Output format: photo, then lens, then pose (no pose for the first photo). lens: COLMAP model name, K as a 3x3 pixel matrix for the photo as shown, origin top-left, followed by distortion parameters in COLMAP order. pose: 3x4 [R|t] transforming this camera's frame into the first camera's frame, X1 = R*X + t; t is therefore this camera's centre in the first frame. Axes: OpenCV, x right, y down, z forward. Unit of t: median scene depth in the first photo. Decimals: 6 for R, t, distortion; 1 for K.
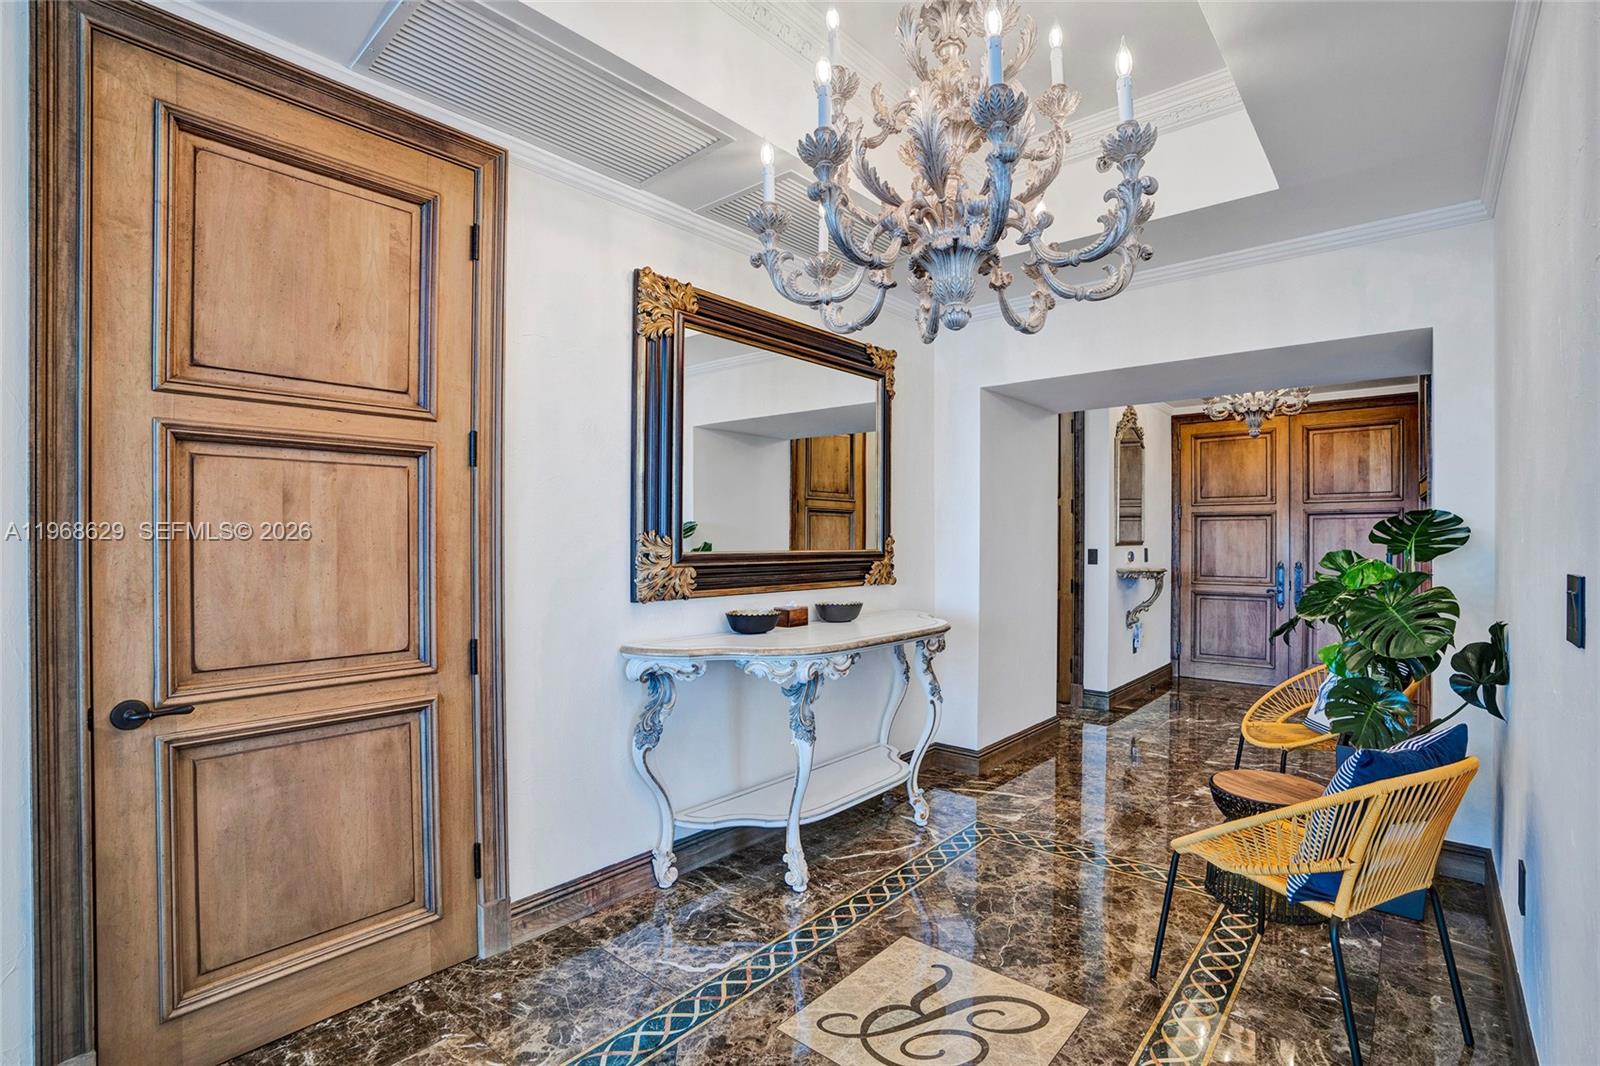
lens RADIAL K [[738.3, 0, 808.8], [0, 738.3, 537.2], [0, 0, 1]] dist [-0.019979, 0.000727]
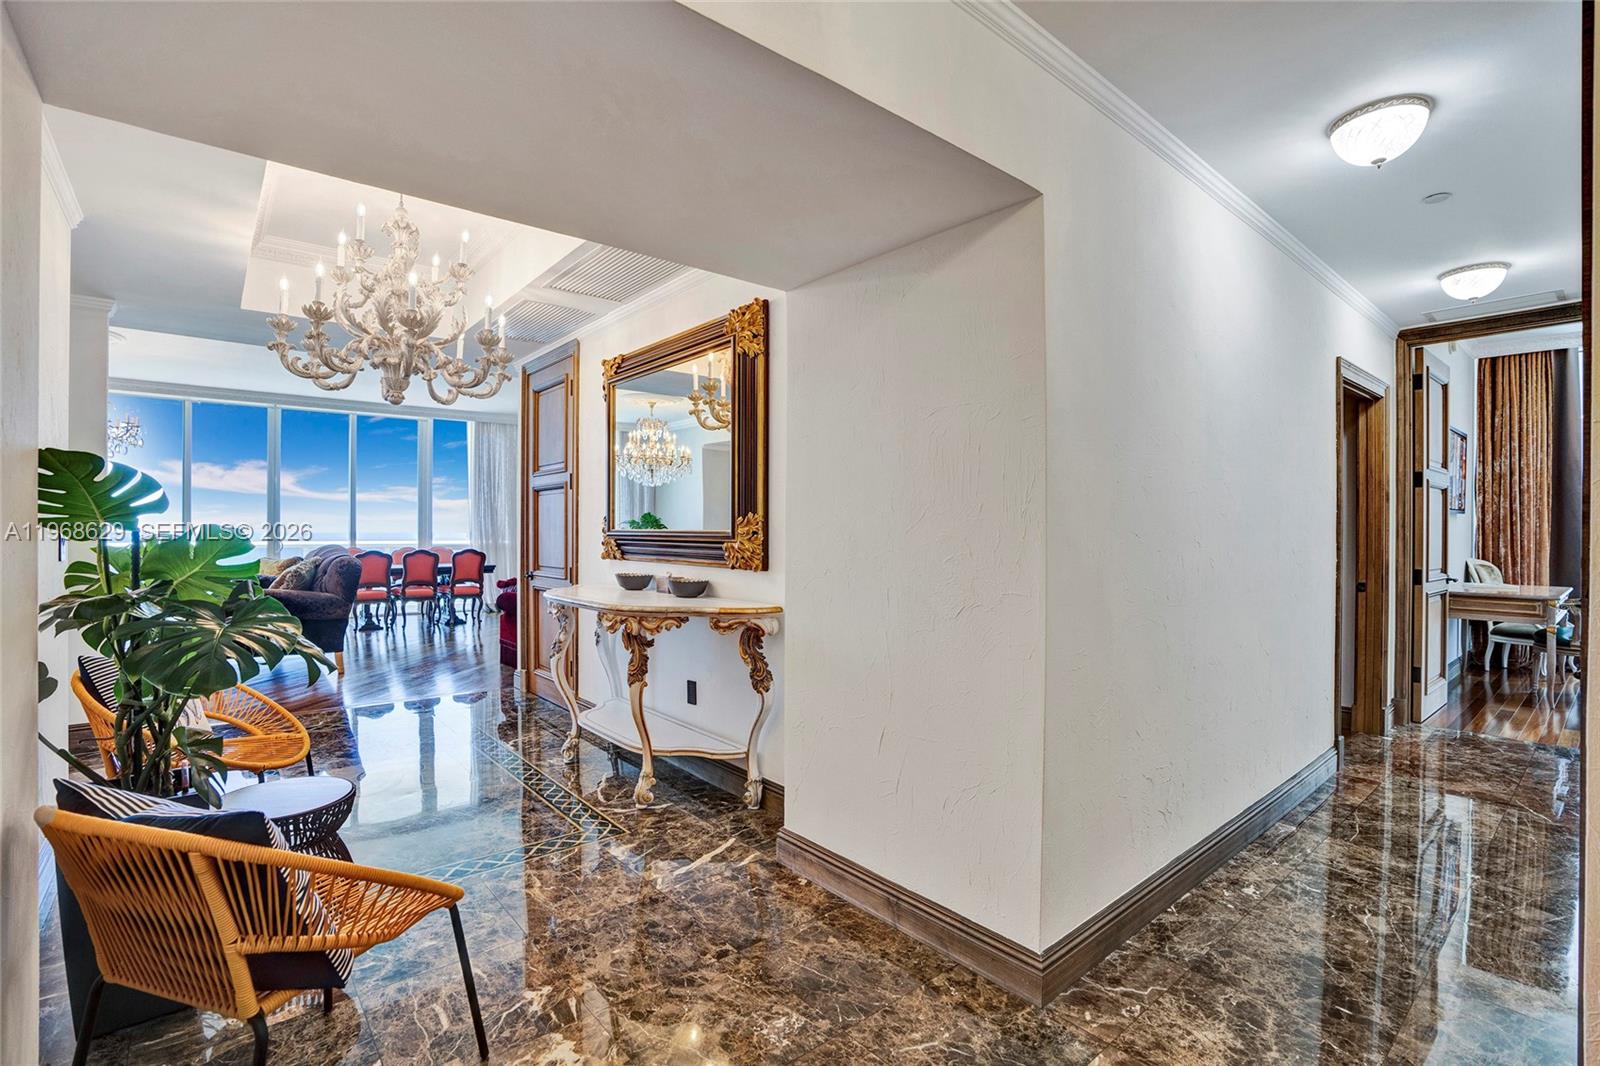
lens RADIAL K [[738.3, 0, 809.9], [0, 738.3, 535.6], [0, 0, 1]] dist [-0.019979, 0.000727]
pose [[-0.164150, -0.004392, -0.986426, 0.694938], [-0.003685, 0.999986, -0.003839, 0.021063], [0.986428, 0.003005, -0.164164, 0.887515]]
